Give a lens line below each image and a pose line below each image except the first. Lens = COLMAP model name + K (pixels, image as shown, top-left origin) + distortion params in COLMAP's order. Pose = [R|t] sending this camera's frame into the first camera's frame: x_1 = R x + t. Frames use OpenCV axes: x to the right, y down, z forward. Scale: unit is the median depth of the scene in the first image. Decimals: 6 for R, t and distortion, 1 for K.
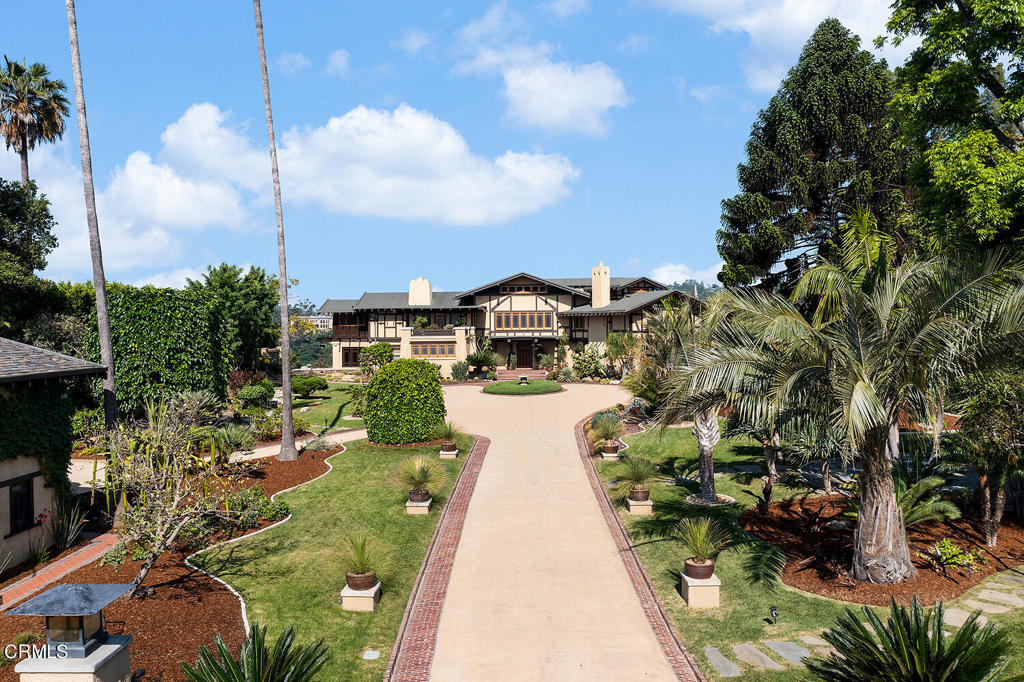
lens RADIAL K [[826.4, 0, 512.0], [0, 826.4, 341.0], [0, 0, 1]] dist [-0.003710, -0.005051]
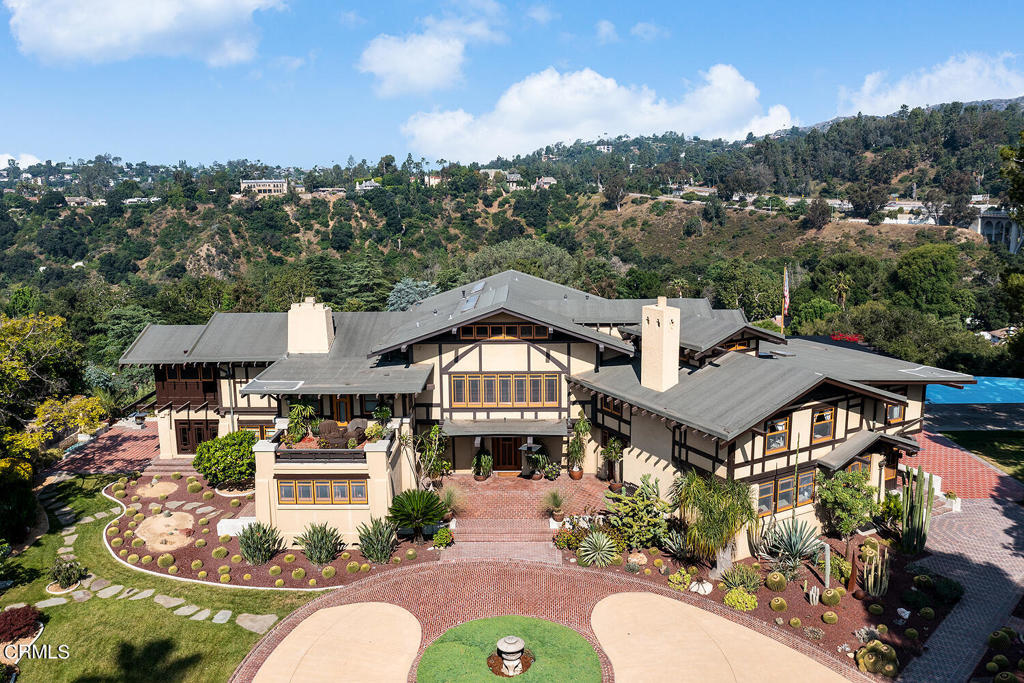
lens RADIAL K [[826.4, 0, 512.0], [0, 826.4, 341.5], [0, 0, 1]] dist [-0.003710, -0.005051]
pose [[0.999392, -0.011415, 0.032937, 0.001680], [0.005260, 0.983431, 0.181207, -0.150836], [-0.034460, -0.180924, 0.982893, 0.486681]]
